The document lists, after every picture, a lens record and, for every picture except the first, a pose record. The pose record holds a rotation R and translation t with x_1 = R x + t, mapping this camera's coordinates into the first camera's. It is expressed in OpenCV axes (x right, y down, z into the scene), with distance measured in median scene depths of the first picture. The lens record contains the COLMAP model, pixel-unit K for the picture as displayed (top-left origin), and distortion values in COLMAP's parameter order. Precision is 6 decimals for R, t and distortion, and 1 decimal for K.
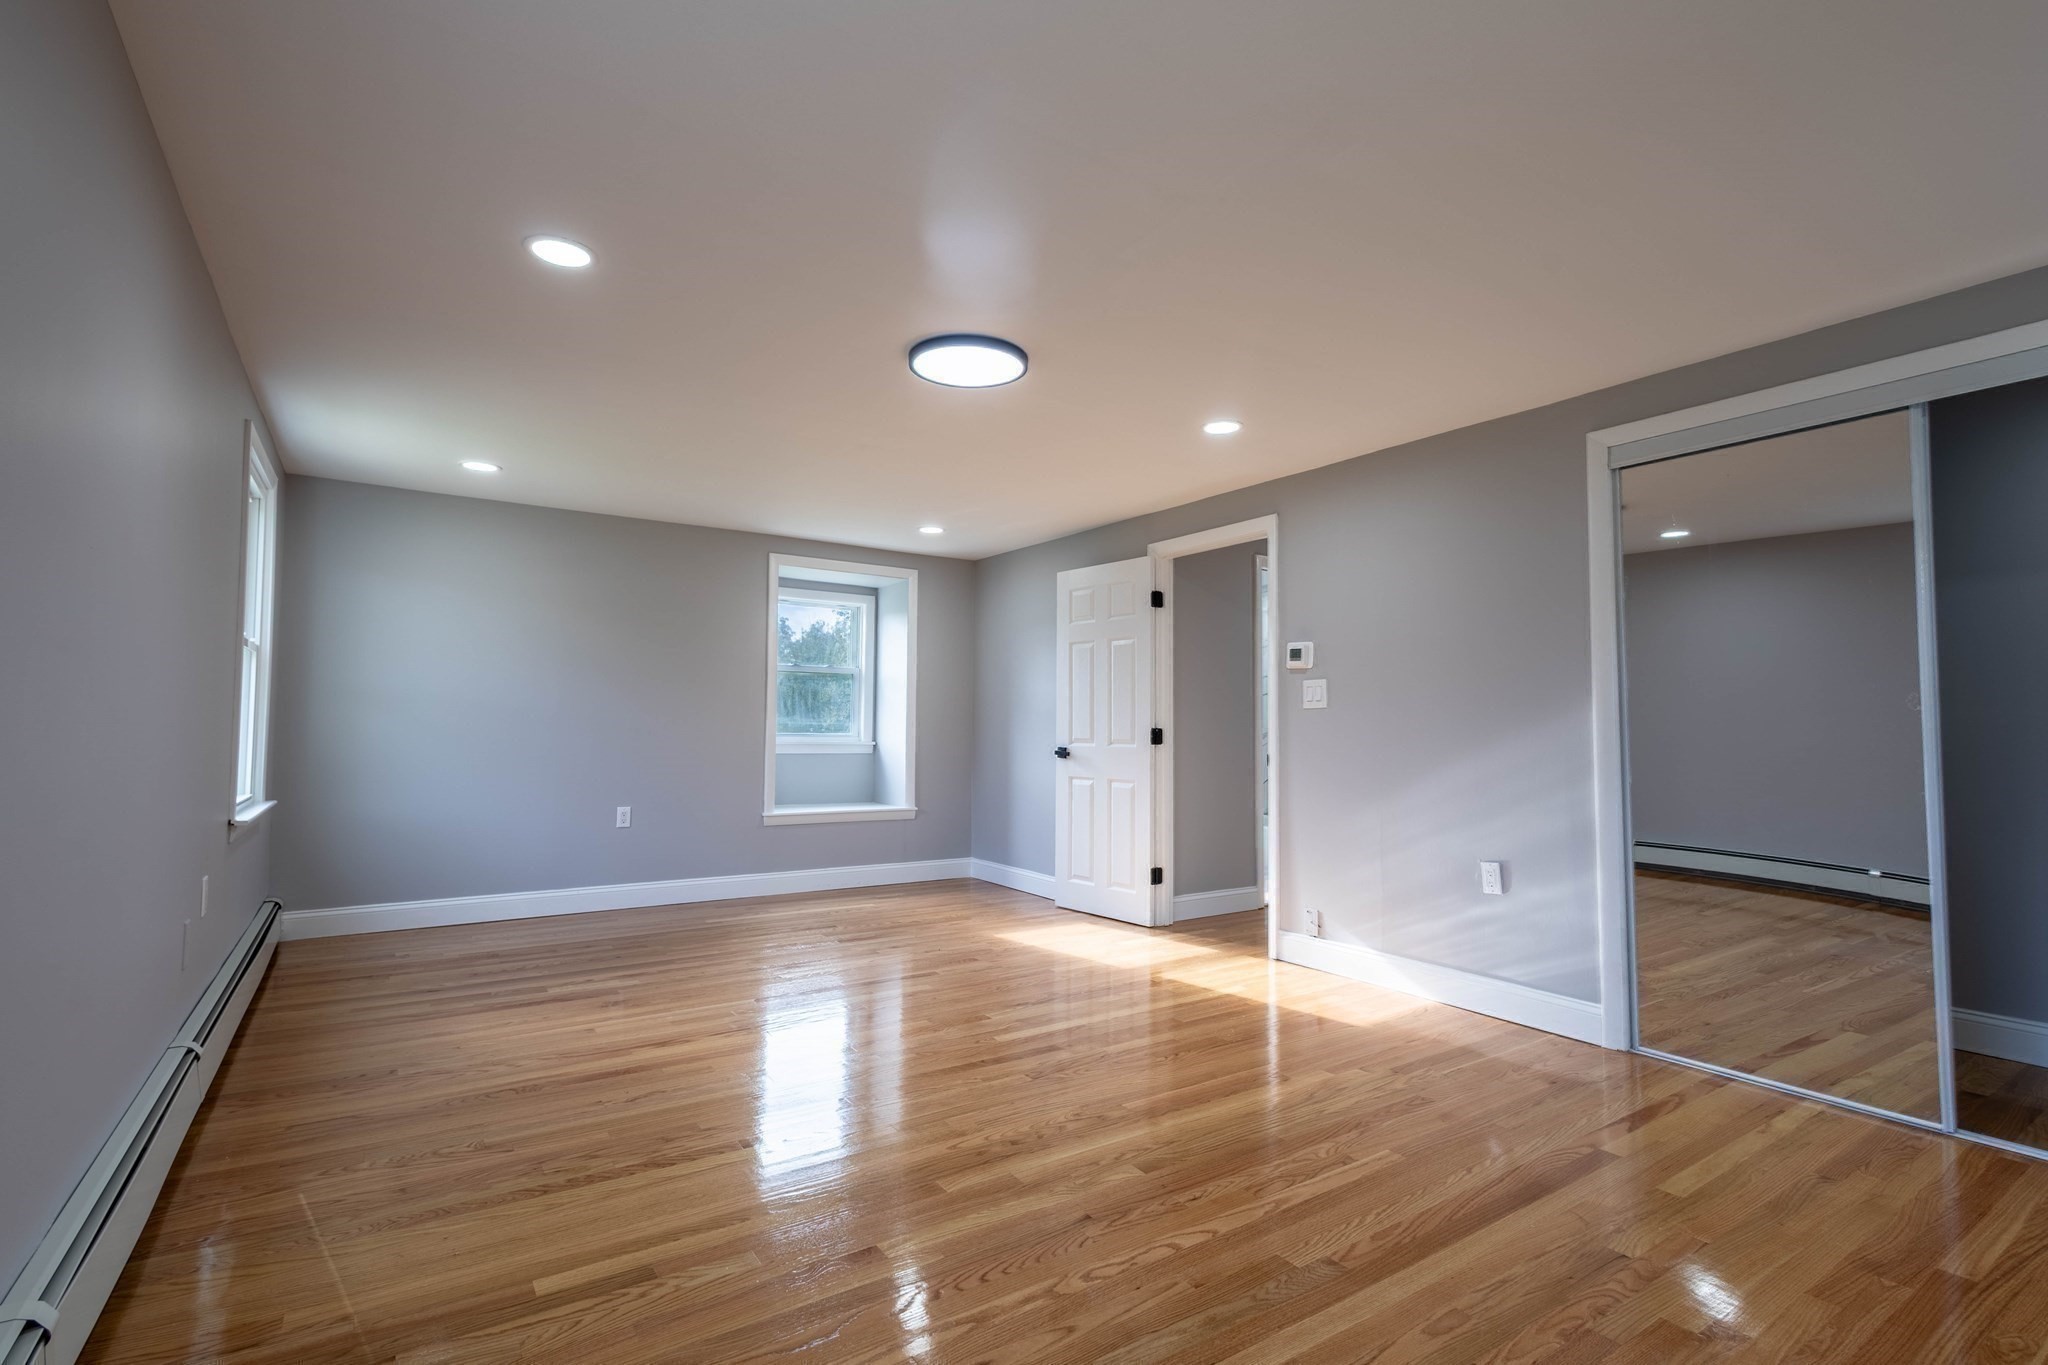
lens RADIAL K [[943.4, 0, 1028.2], [0, 943.4, 686.4], [0, 0, 1]] dist [0.012941, -0.000375]
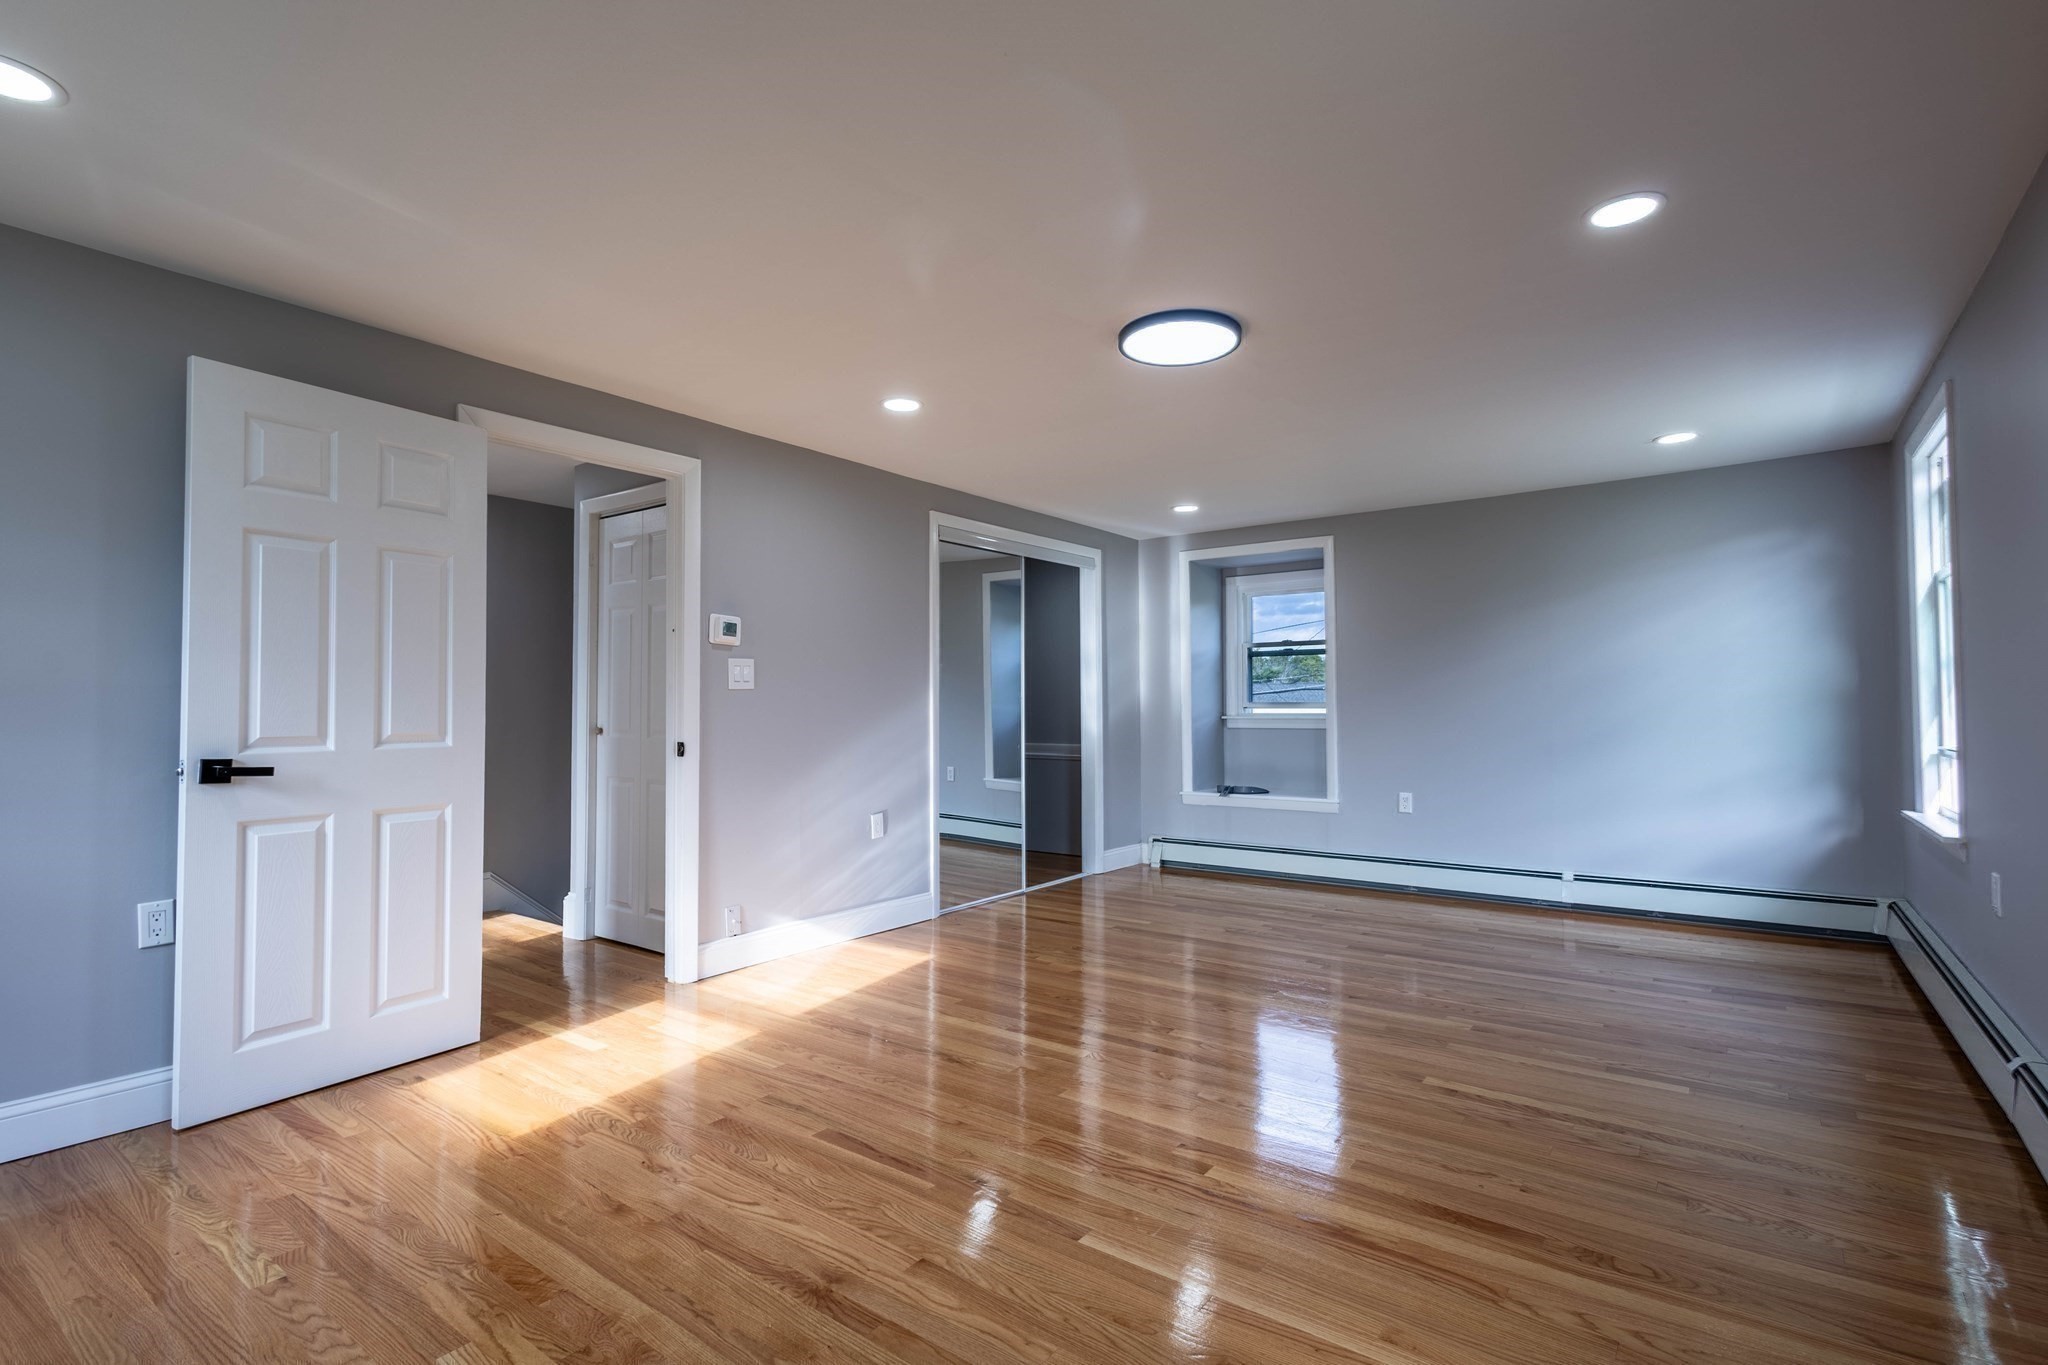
lens RADIAL K [[943.4, 0, 1025.3], [0, 943.4, 686.8], [0, 0, 1]] dist [0.012941, -0.000375]
pose [[-0.318933, 0.016660, 0.947631, -0.748104], [-0.039924, 0.998722, -0.030995, 0.042913], [-0.946936, -0.047718, -0.317860, 1.156659]]
